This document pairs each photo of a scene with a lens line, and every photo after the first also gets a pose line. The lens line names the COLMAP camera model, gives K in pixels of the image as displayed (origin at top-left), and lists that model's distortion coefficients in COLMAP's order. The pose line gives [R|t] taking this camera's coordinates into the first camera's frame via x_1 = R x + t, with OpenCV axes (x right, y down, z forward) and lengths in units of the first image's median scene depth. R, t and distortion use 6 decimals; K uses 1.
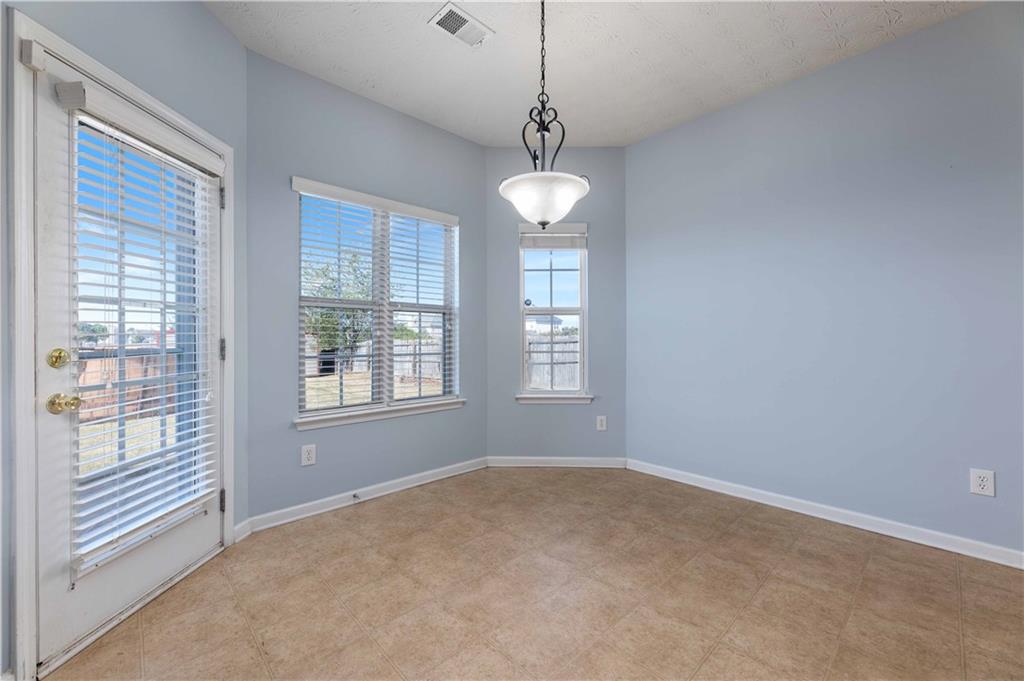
lens RADIAL K [[415.4, 0, 517.4], [0, 415.4, 340.3], [0, 0, 1]] dist [0.001208, -0.000809]
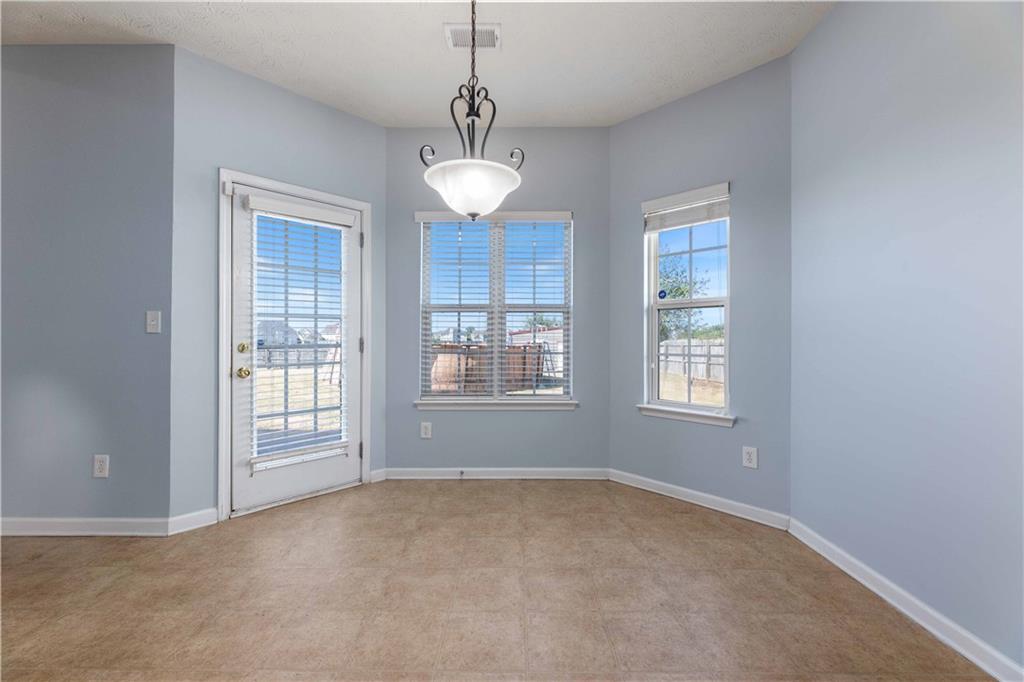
lens RADIAL K [[415.4, 0, 515.2], [0, 415.4, 338.8], [0, 0, 1]] dist [0.001208, -0.000809]
pose [[0.715477, 0.003541, -0.698628, 0.604688], [-0.005428, 0.999985, -0.000490, -0.001733], [0.698616, 0.004143, 0.715485, 0.305068]]
